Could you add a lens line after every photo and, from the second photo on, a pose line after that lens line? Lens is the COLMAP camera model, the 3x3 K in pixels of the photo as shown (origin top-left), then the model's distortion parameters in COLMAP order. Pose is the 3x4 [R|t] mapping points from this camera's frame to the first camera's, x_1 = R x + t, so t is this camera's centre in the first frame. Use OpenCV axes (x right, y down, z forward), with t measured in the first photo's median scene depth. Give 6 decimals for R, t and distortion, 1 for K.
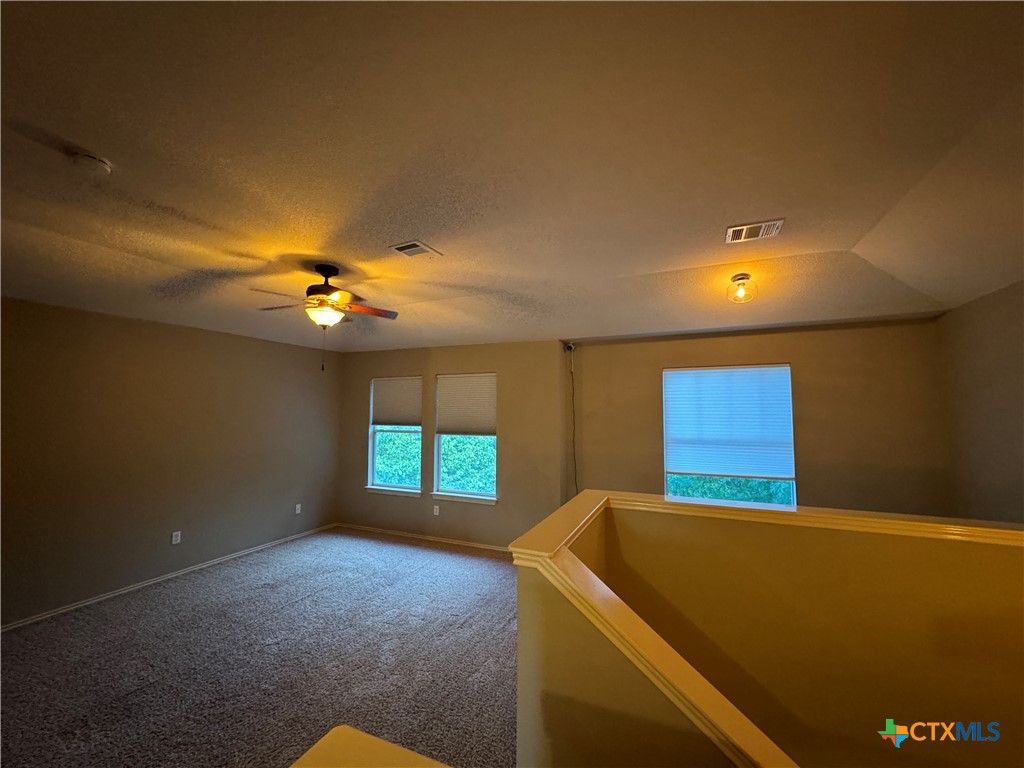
lens RADIAL K [[406.9, 0, 512.0], [0, 406.9, 384.0], [0, 0, 1]] dist [-0.002230, 0.000216]
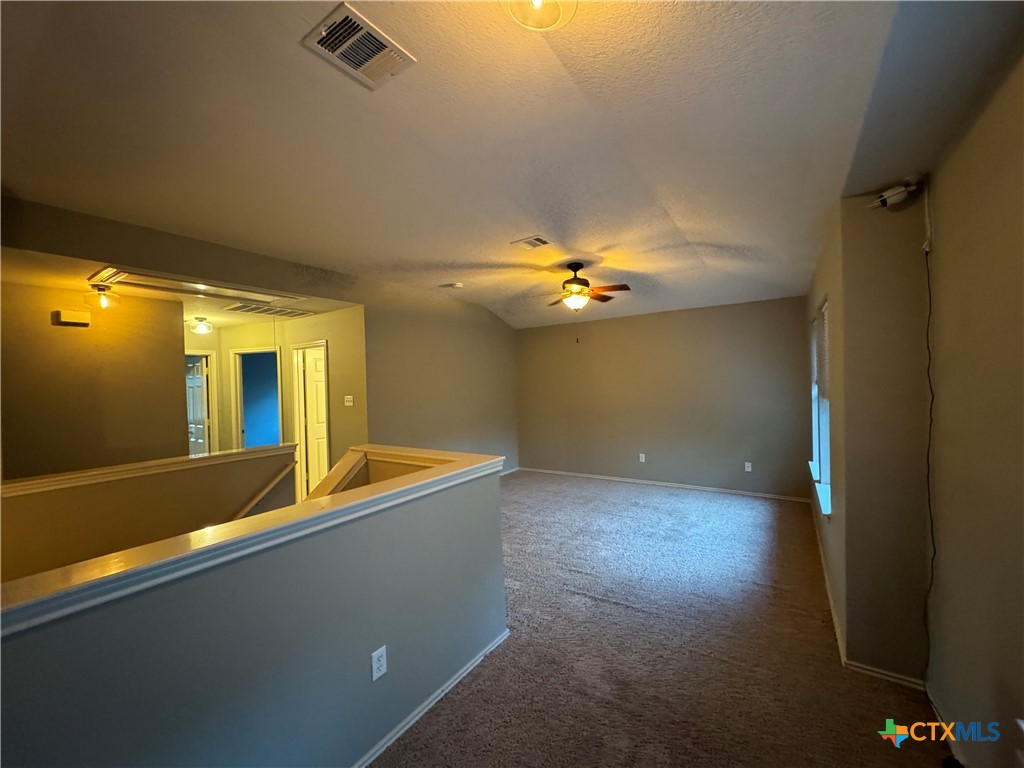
lens RADIAL K [[406.9, 0, 512.0], [0, 406.9, 384.0], [0, 0, 1]] dist [-0.002230, 0.000216]
pose [[-0.184911, 0.007574, -0.982726, 0.787477], [0.095491, 0.995377, -0.010296, 0.083389], [0.978105, -0.095745, -0.184780, 0.898857]]
